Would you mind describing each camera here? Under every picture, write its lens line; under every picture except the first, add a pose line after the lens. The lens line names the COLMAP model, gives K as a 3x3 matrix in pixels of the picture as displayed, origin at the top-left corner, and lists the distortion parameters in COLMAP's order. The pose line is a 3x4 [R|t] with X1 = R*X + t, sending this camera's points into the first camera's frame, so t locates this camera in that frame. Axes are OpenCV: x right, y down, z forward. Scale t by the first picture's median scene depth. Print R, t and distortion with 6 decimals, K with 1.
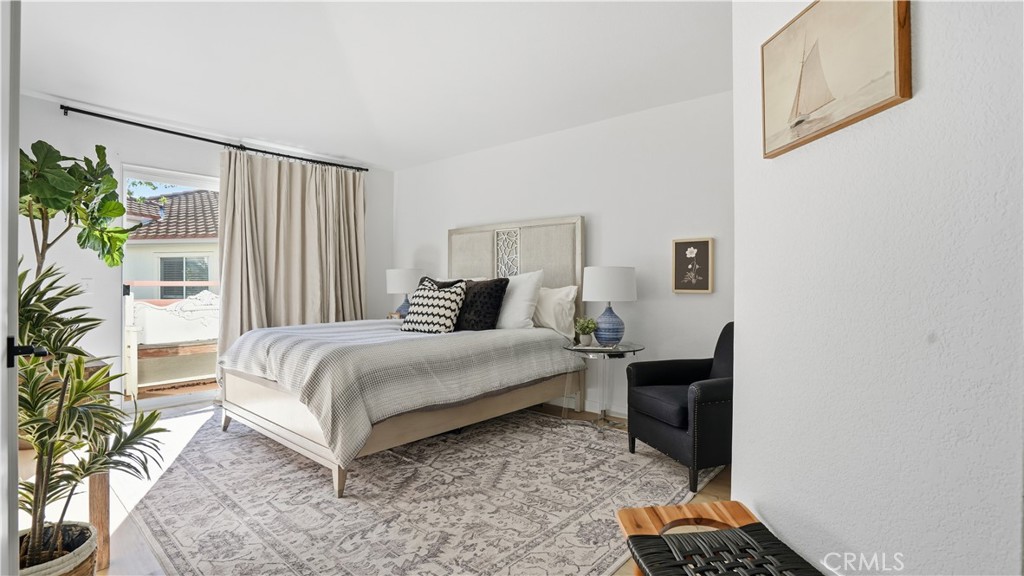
lens RADIAL K [[495.3, 0, 511.0], [0, 495.3, 271.6], [0, 0, 1]] dist [-0.070703, 0.034517]
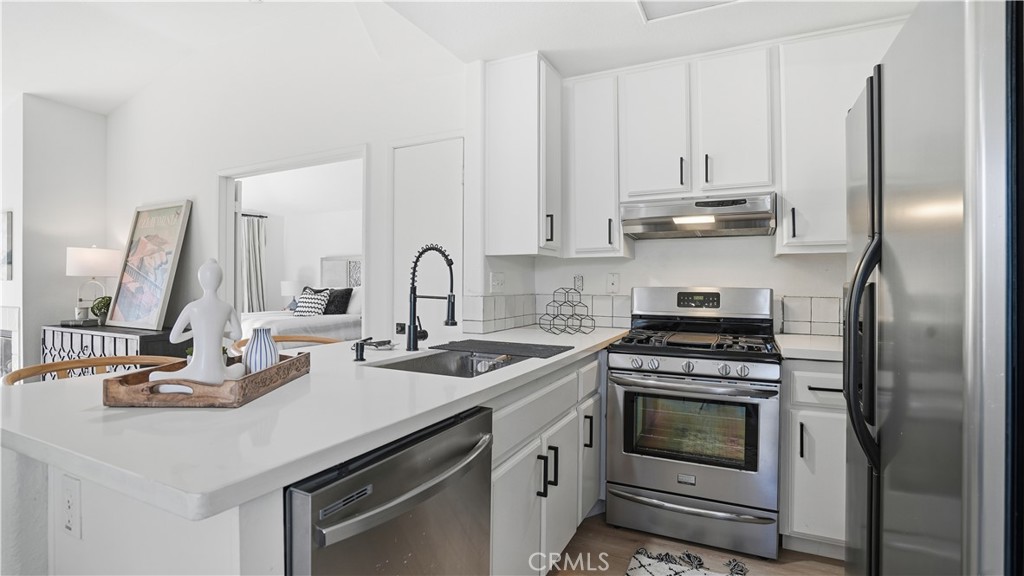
lens RADIAL K [[475.6, 0, 512.0], [0, 475.6, 288.0], [0, 0, 1]] dist [-0.066647, 0.029128]
pose [[0.967443, 0.008498, 0.252948, 0.121779], [-0.016434, 0.999436, 0.029279, -0.049320], [-0.252557, -0.032482, 0.967037, -0.878233]]
